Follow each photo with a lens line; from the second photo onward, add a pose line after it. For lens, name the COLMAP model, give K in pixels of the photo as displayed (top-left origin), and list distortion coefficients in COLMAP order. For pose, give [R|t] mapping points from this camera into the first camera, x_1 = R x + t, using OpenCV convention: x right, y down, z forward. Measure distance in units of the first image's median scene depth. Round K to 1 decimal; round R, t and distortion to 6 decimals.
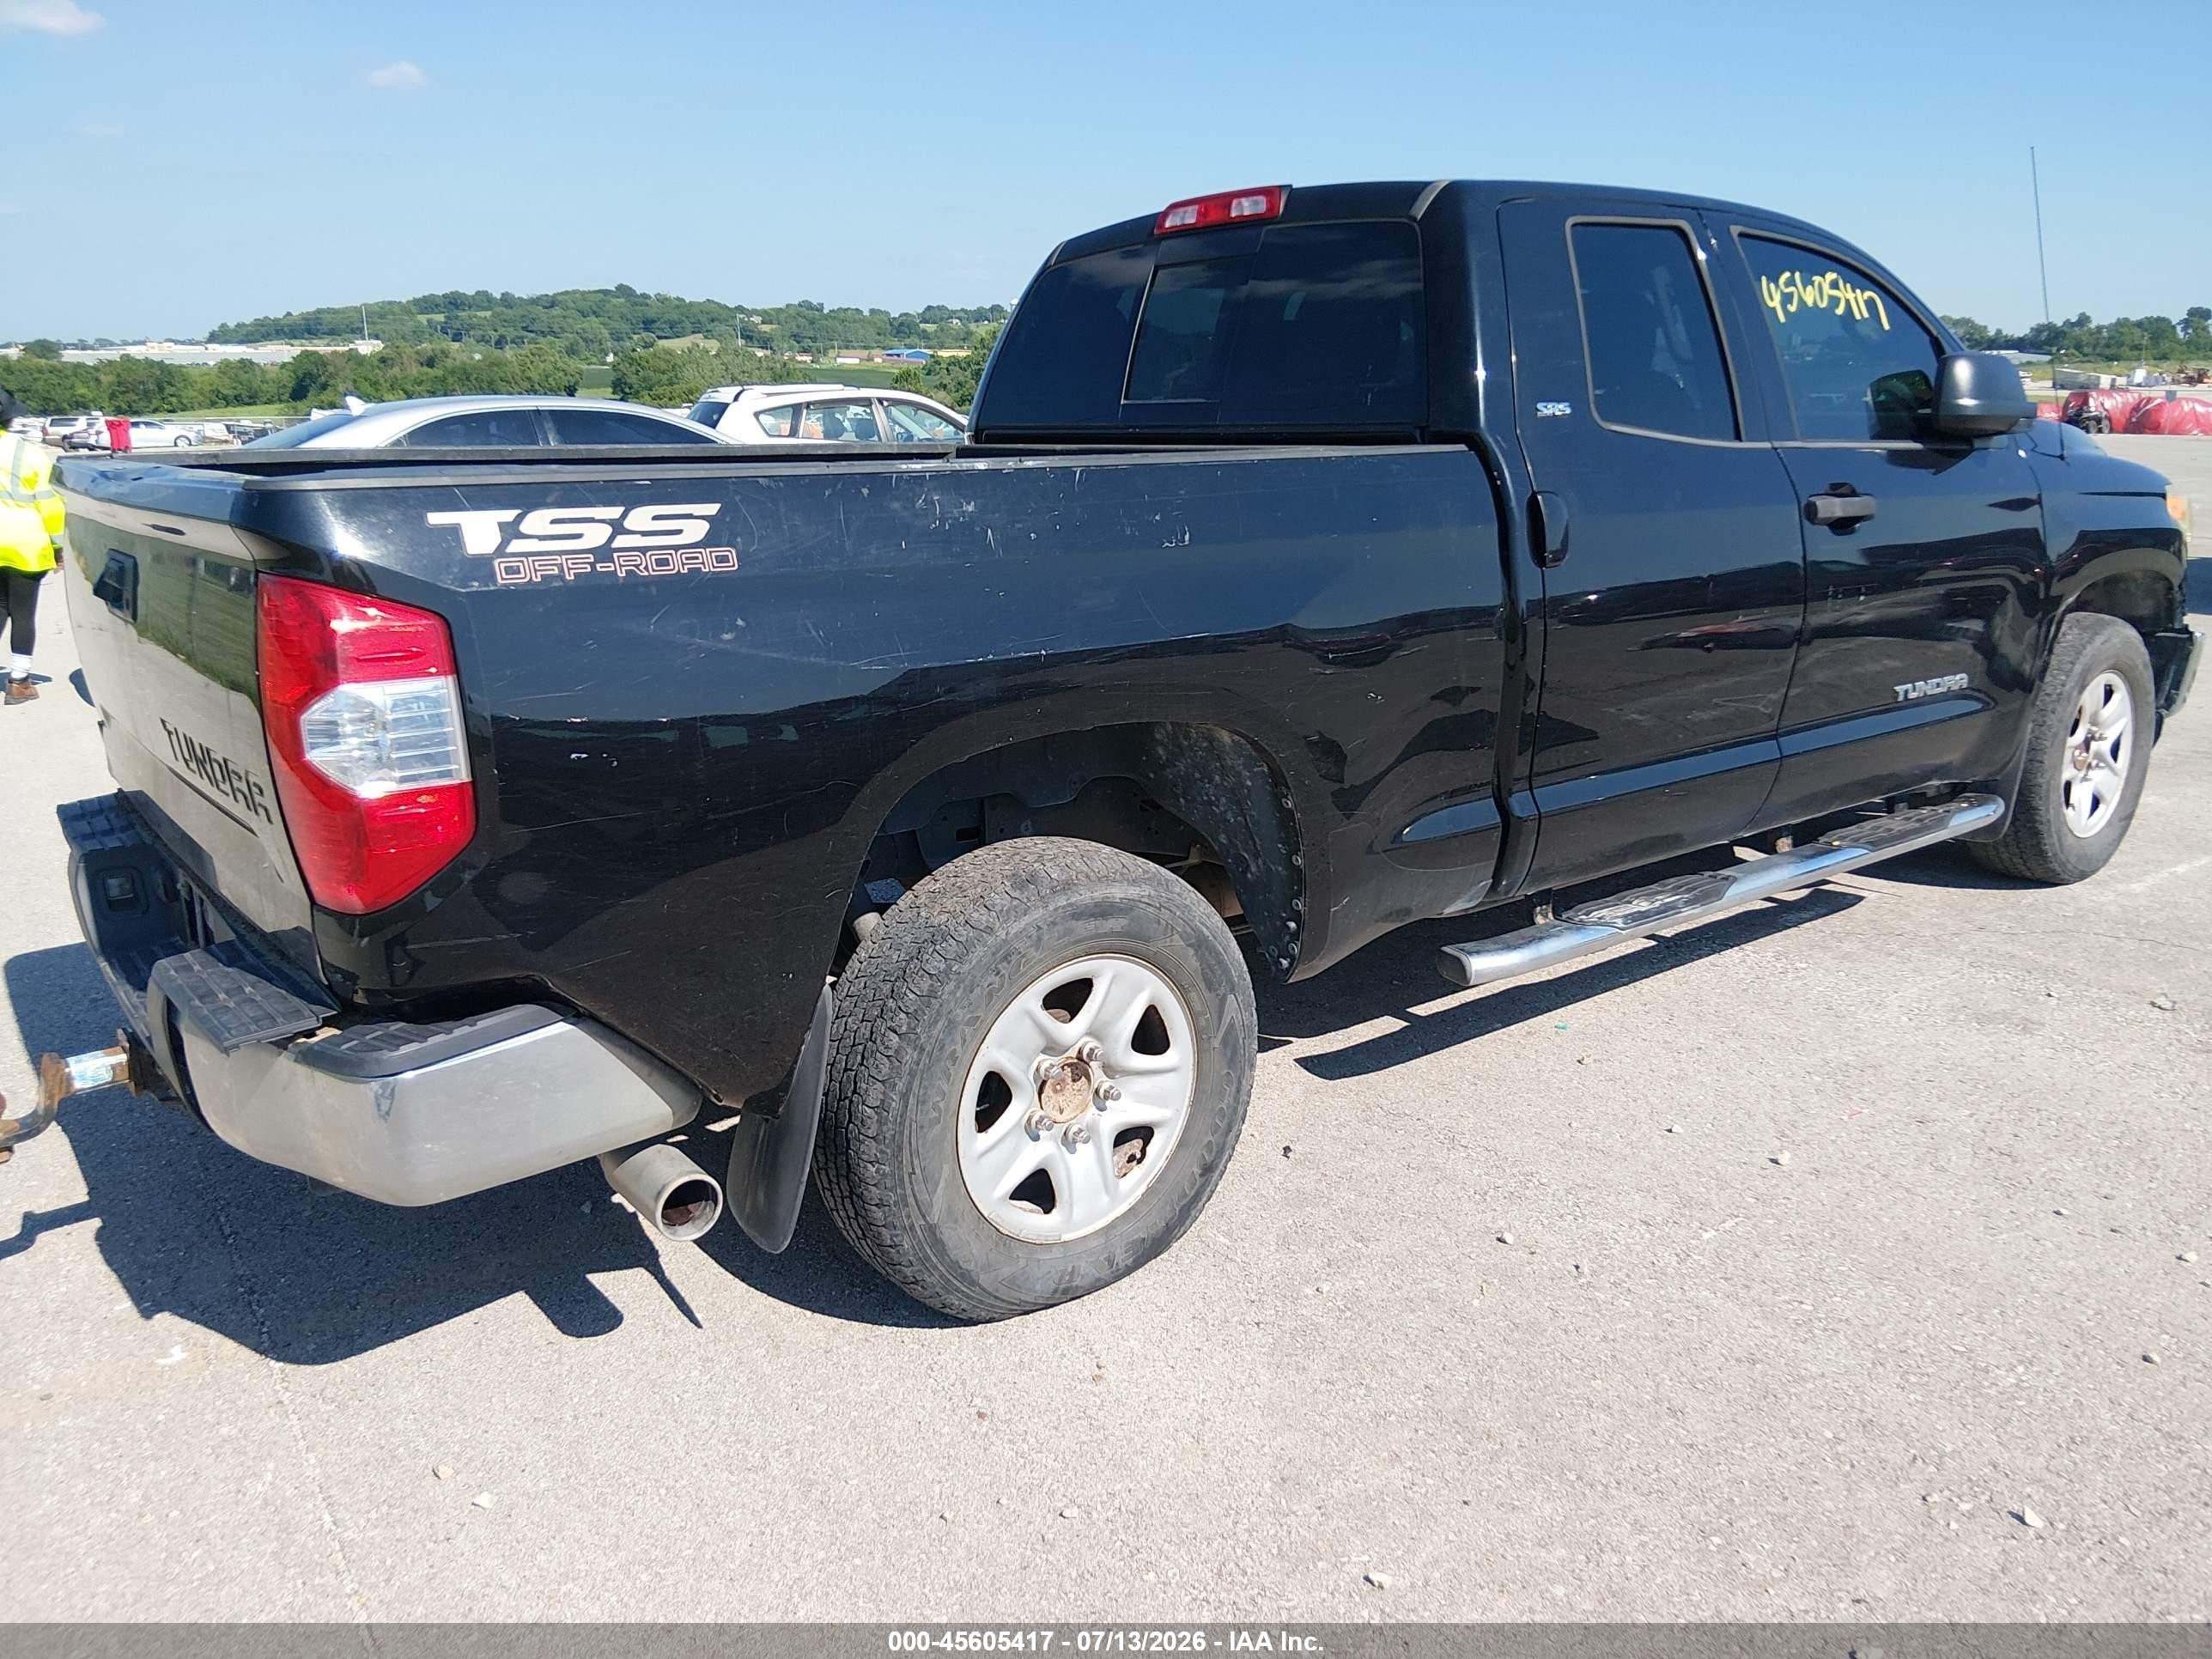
lens RADIAL K [[1668.6, 0, 1101.8], [0, 1668.6, 840.7], [0, 0, 1]] dist [0.045140, -0.032272]
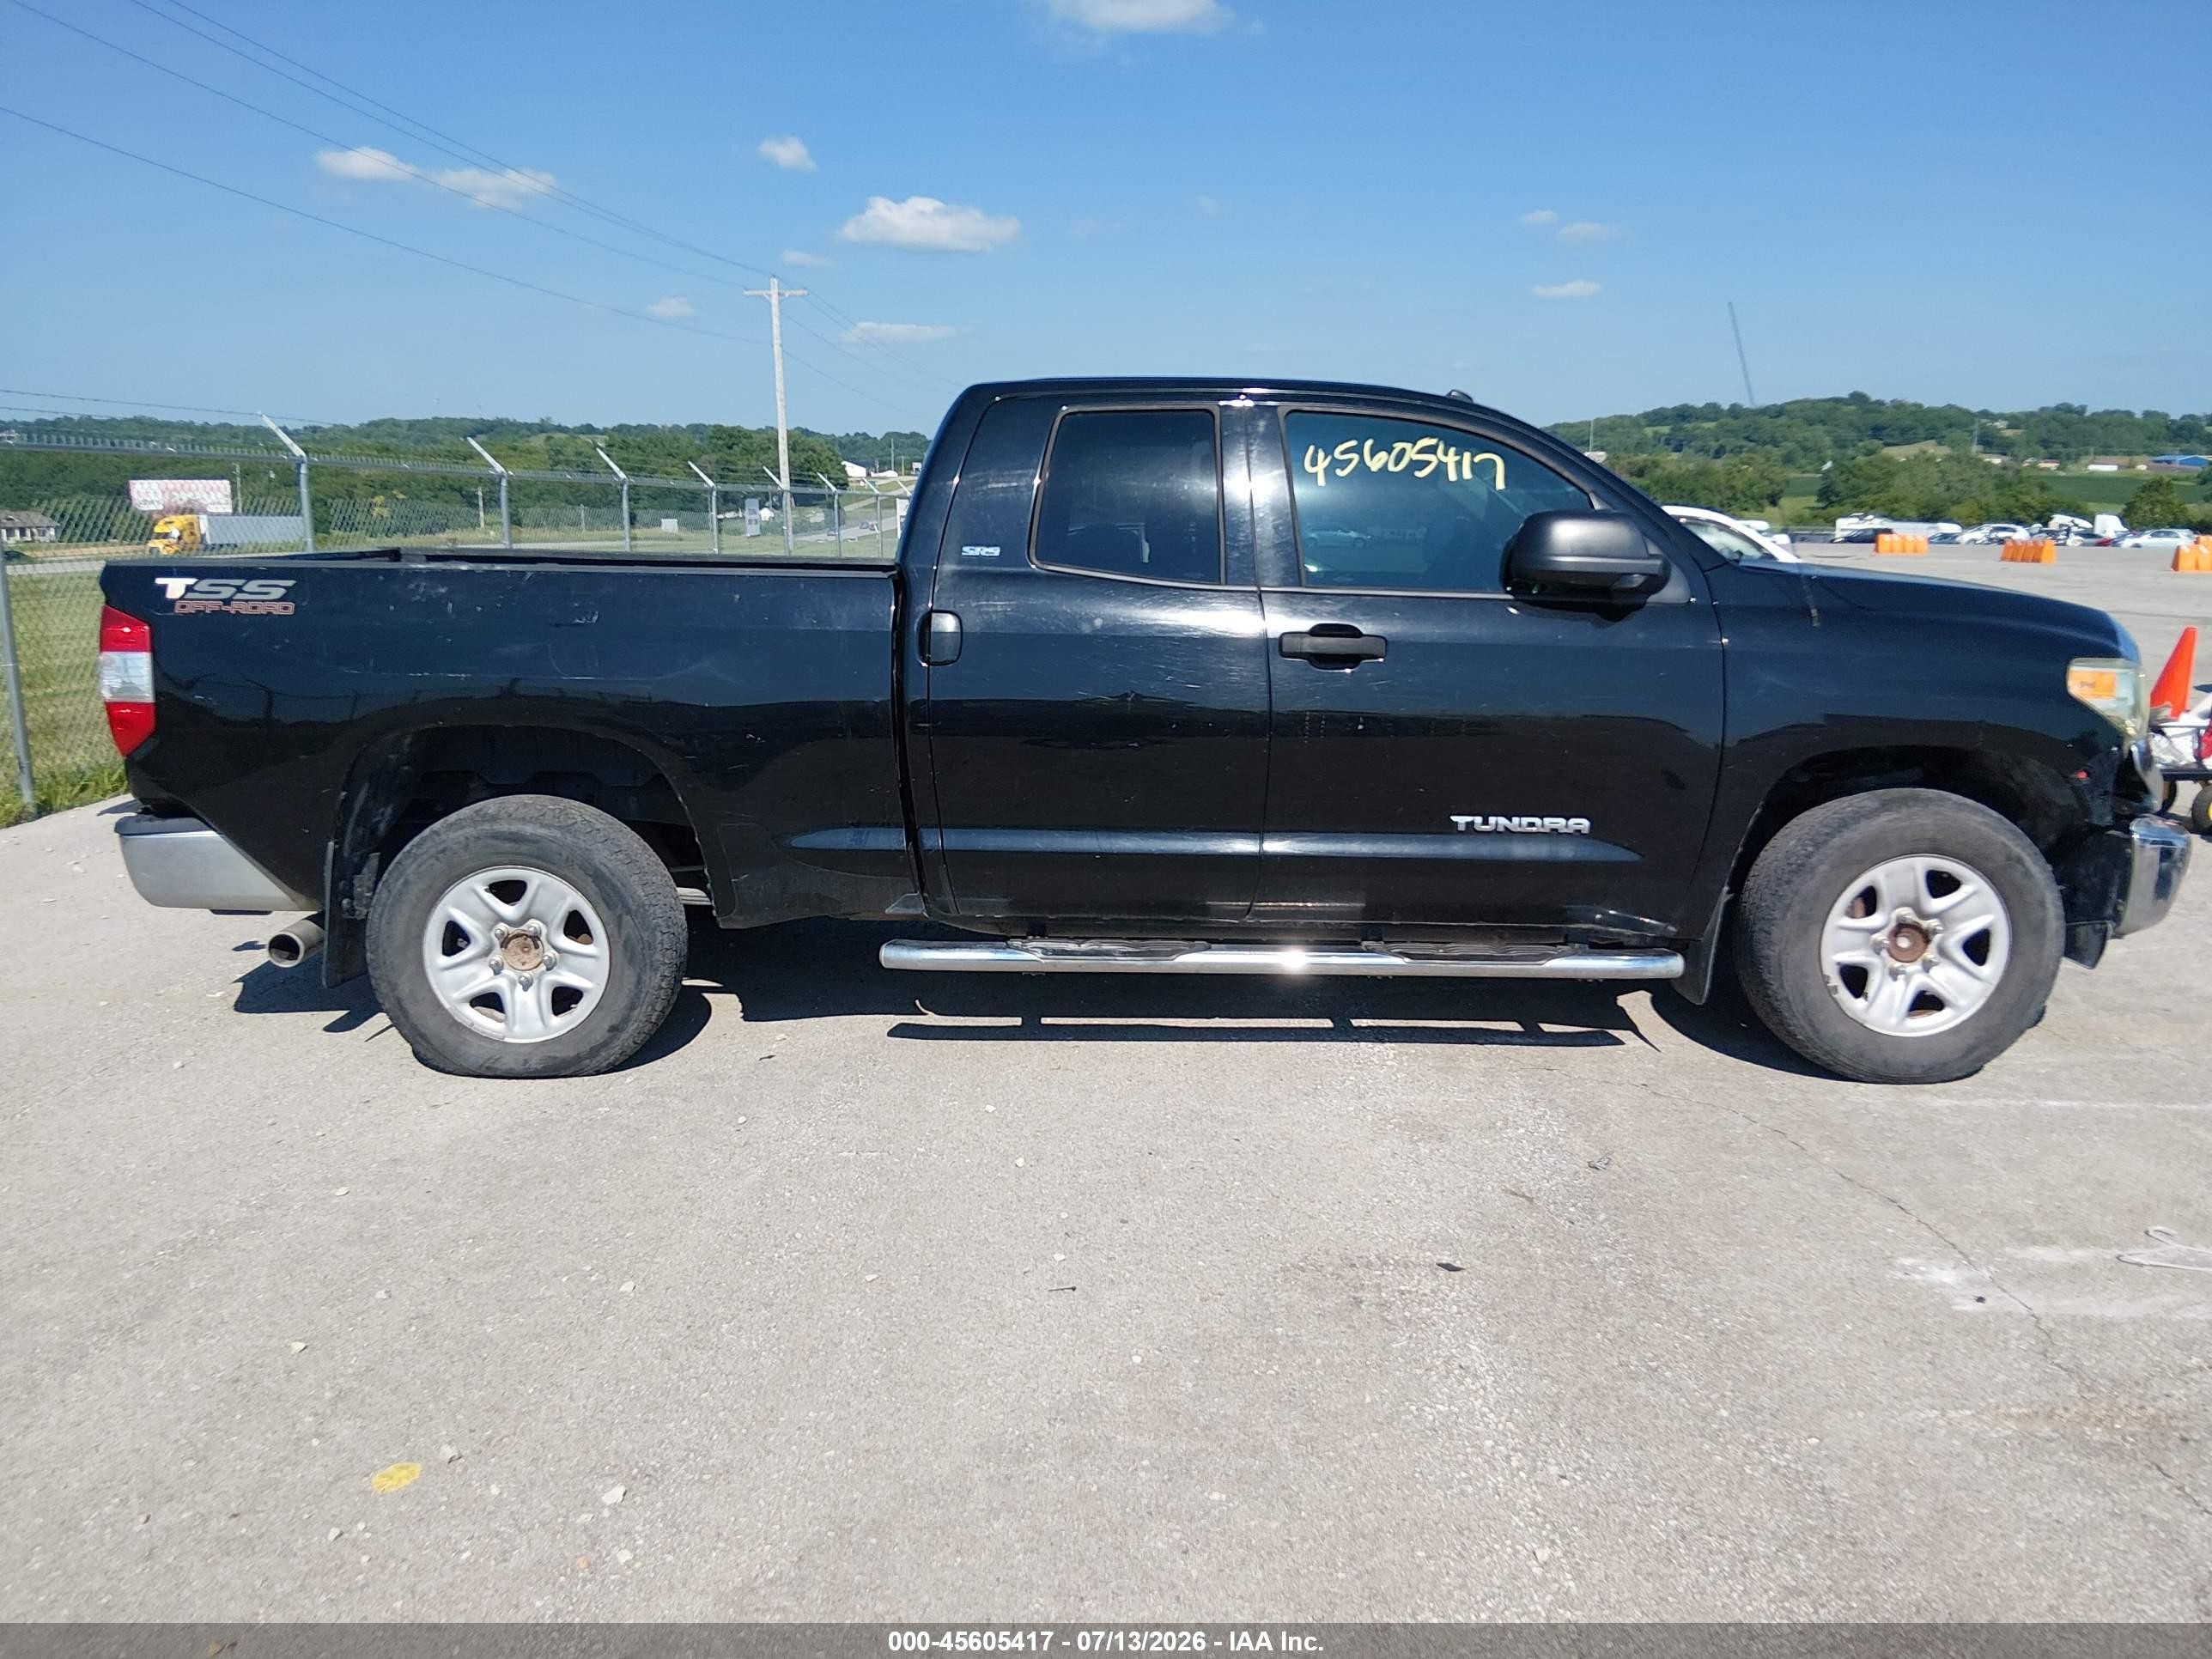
lens RADIAL K [[1668.6, 0, 1113.8], [0, 1668.6, 822.5], [0, 0, 1]] dist [0.045140, -0.032272]
pose [[0.784901, 0.131911, -0.605417, 1.454933], [-0.174517, 0.984584, -0.011729, -0.056308], [0.594537, 0.114861, 0.795822, 0.031680]]
